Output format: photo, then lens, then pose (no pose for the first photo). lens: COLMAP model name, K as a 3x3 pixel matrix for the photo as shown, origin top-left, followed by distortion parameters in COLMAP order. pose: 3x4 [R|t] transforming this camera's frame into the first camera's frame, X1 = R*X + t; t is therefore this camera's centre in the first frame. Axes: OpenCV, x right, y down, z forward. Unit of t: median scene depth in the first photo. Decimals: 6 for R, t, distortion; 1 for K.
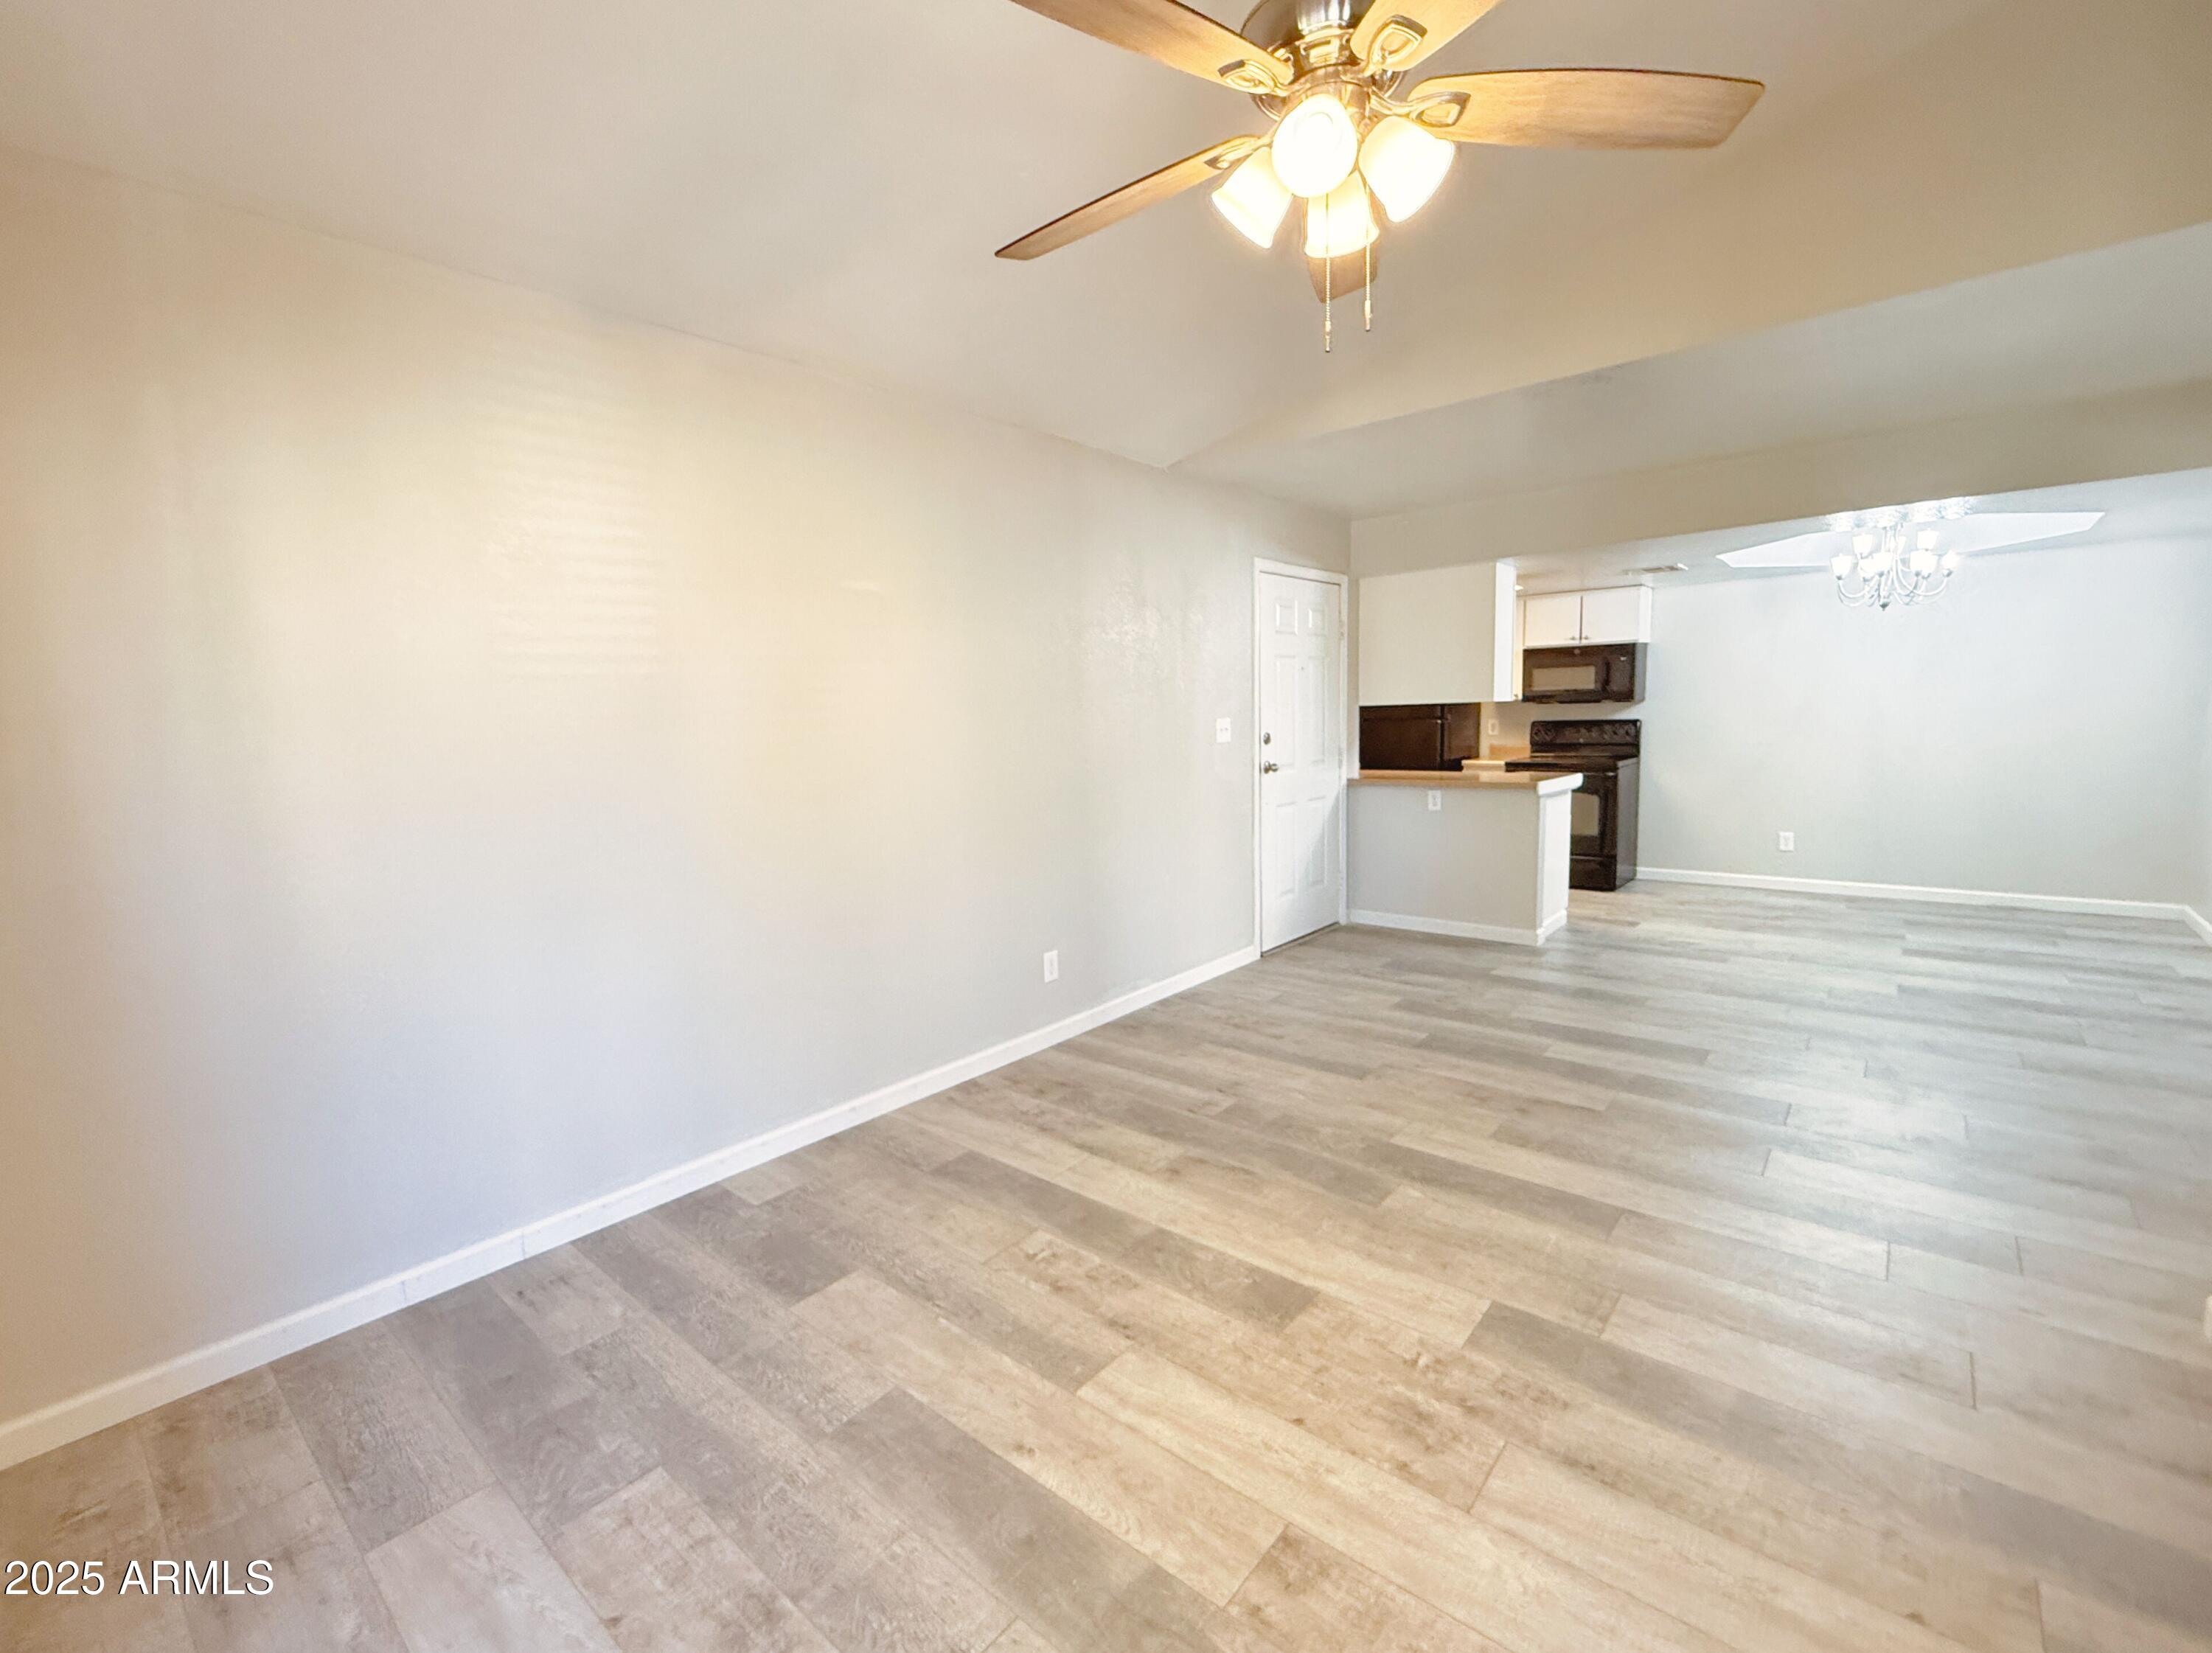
lens RADIAL K [[953.8, 0, 1105.6], [0, 953.8, 823.4], [0, 0, 1]] dist [-0.001692, -0.000686]
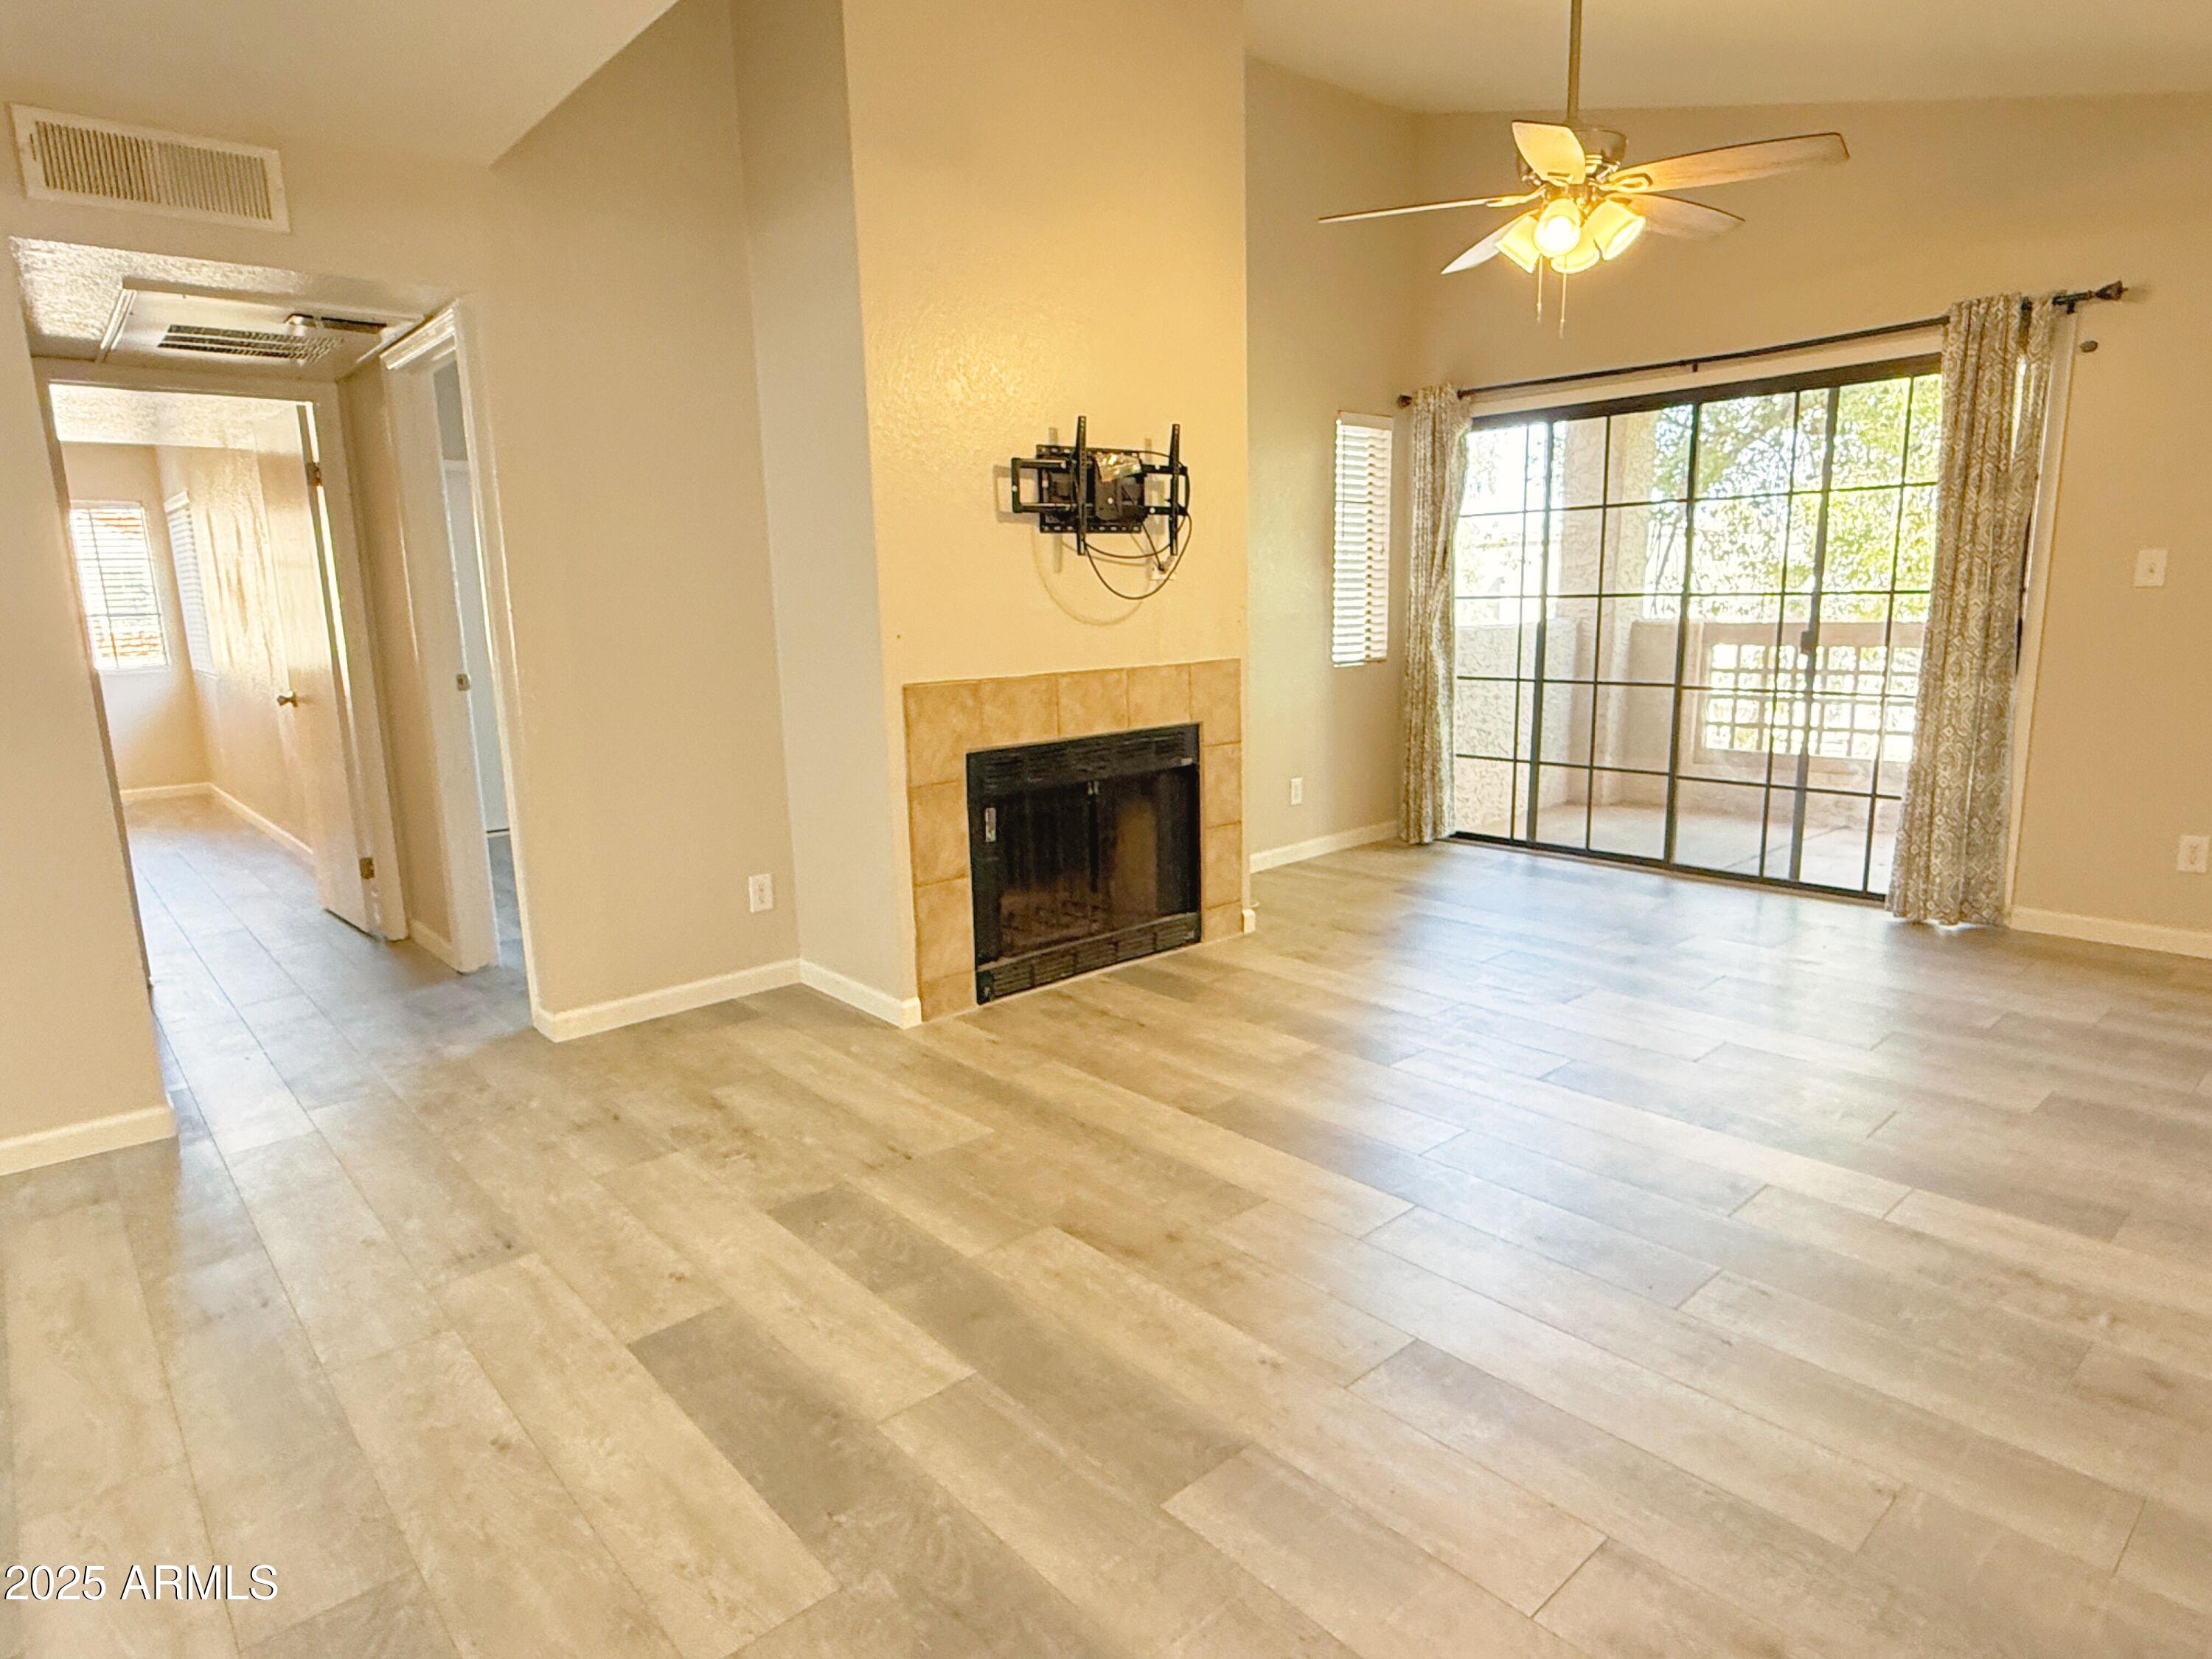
lens RADIAL K [[1282.4, 0, 1103.9], [0, 1282.4, 840.2], [0, 0, 1]] dist [0.001230, 0.001101]
pose [[-0.988773, 0.031088, 0.146155, 0.393716], [0.074070, 0.951462, 0.298721, -0.210589], [-0.129774, 0.306193, -0.943083, 1.897134]]
